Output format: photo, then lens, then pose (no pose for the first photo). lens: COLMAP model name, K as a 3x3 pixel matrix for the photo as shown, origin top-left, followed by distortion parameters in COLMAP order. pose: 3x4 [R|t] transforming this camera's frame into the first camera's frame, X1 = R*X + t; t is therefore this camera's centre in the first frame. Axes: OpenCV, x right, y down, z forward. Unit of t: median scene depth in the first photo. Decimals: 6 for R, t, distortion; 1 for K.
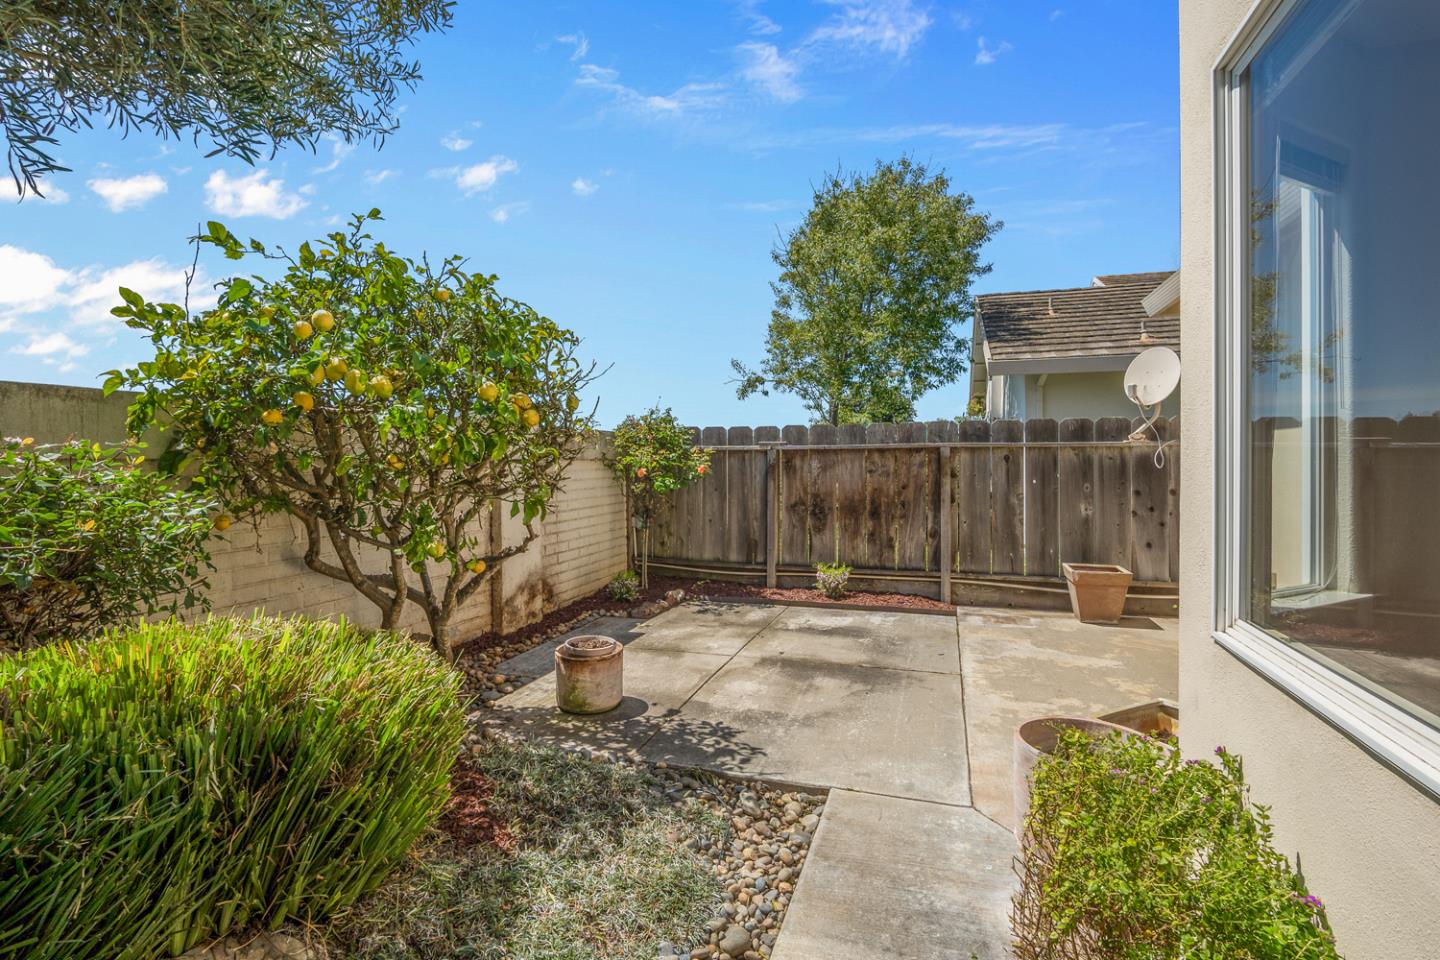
lens RADIAL K [[666.0, 0, 724.2], [0, 666.0, 470.1], [0, 0, 1]] dist [-0.014566, 0.001578]
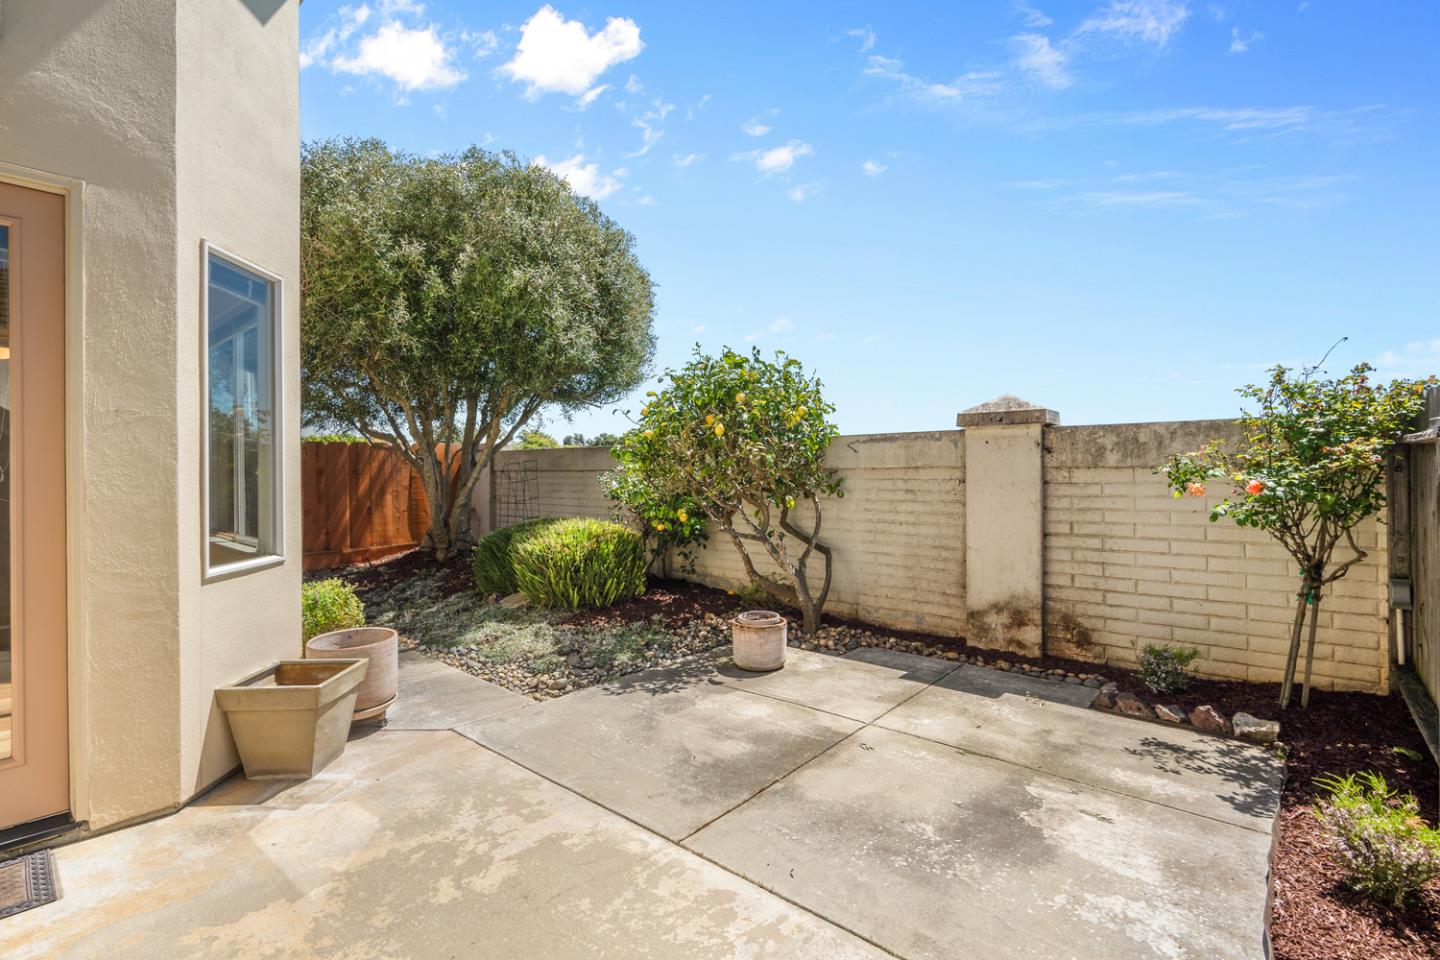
lens RADIAL K [[666.0, 0, 723.6], [0, 666.0, 475.5], [0, 0, 1]] dist [-0.014566, 0.001578]
pose [[-0.384540, 0.009630, -0.923058, 1.038800], [-0.003115, 0.999926, 0.011729, -0.024307], [0.923103, 0.007385, -0.384482, 1.495437]]
